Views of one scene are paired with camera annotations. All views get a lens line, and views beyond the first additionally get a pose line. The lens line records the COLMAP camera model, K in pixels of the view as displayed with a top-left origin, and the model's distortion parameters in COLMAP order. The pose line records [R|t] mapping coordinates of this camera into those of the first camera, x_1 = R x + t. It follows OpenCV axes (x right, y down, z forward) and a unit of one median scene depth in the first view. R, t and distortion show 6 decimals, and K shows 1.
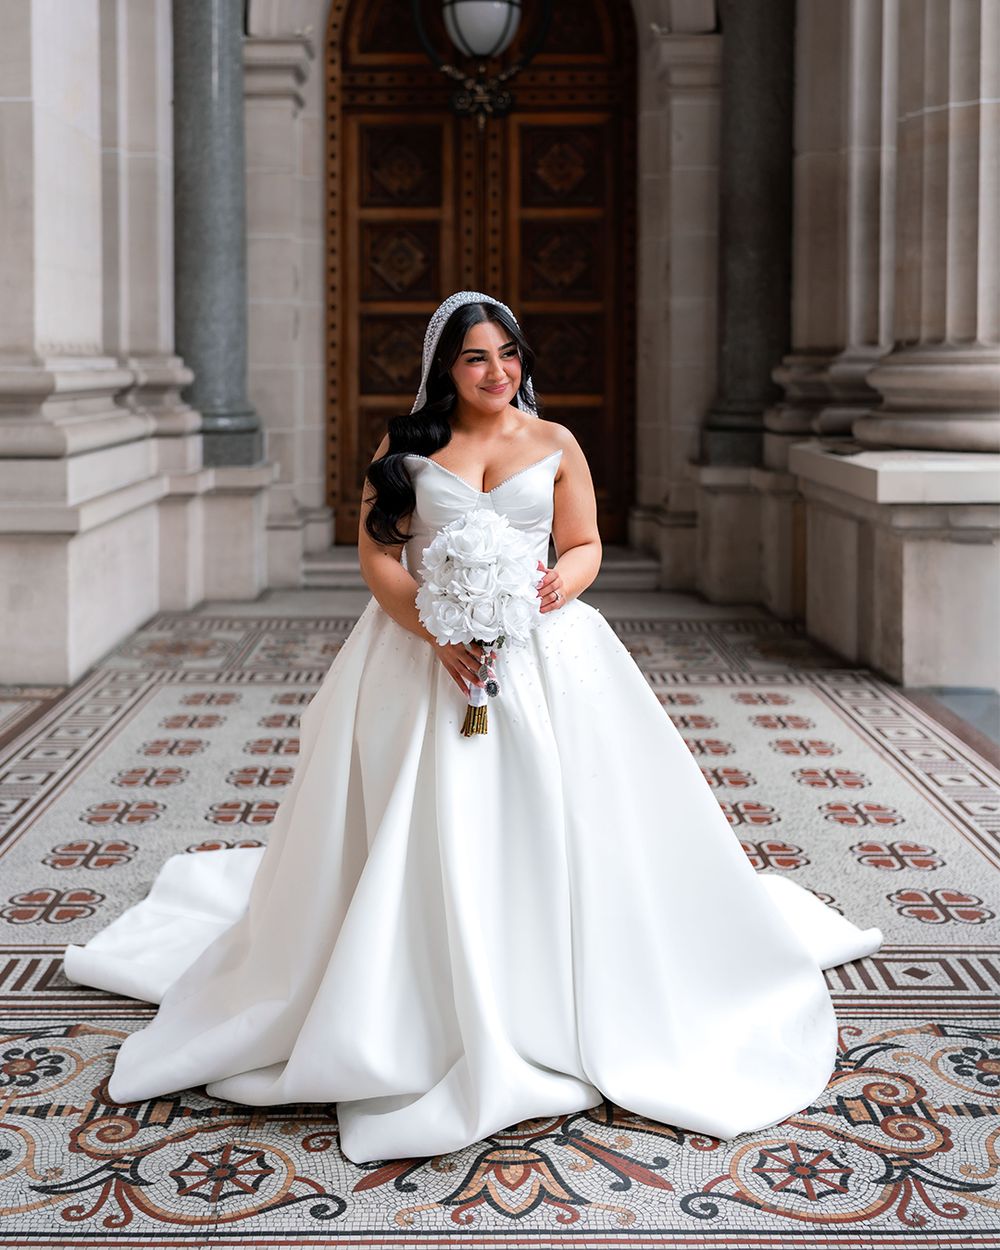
lens RADIAL K [[1522.7, 0, 500.0], [0, 1522.7, 625.0], [0, 0, 1]] dist [0.005036, 0.011093]
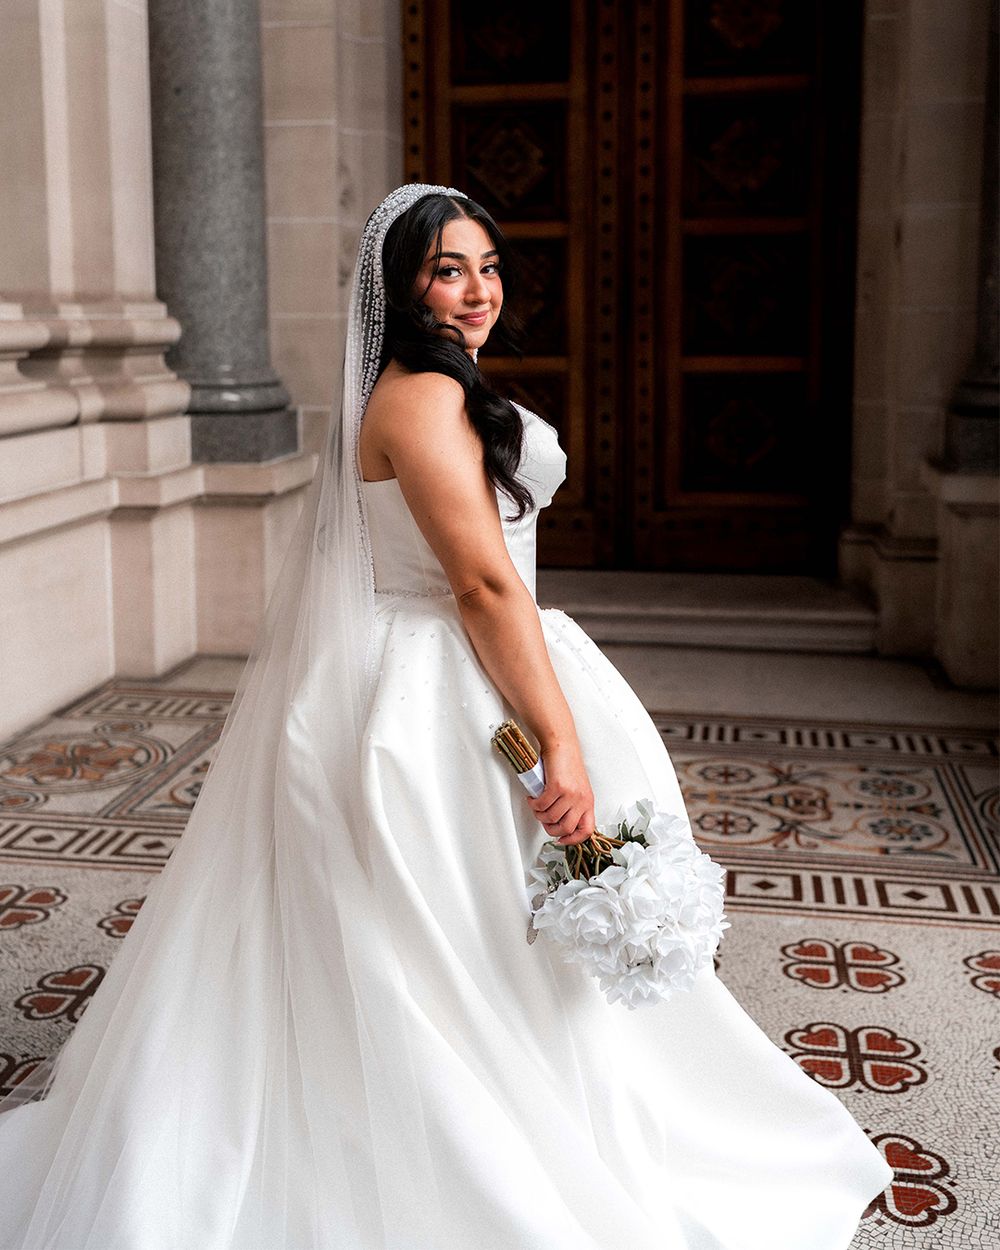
lens RADIAL K [[1522.7, 0, 500.0], [0, 1522.7, 625.0], [0, 0, 1]] dist [0.005036, 0.011093]
pose [[0.985240, 0.029114, -0.168685, 0.058115], [-0.024402, 0.999254, 0.029940, -0.053903], [0.169431, -0.025382, 0.985215, 0.339803]]
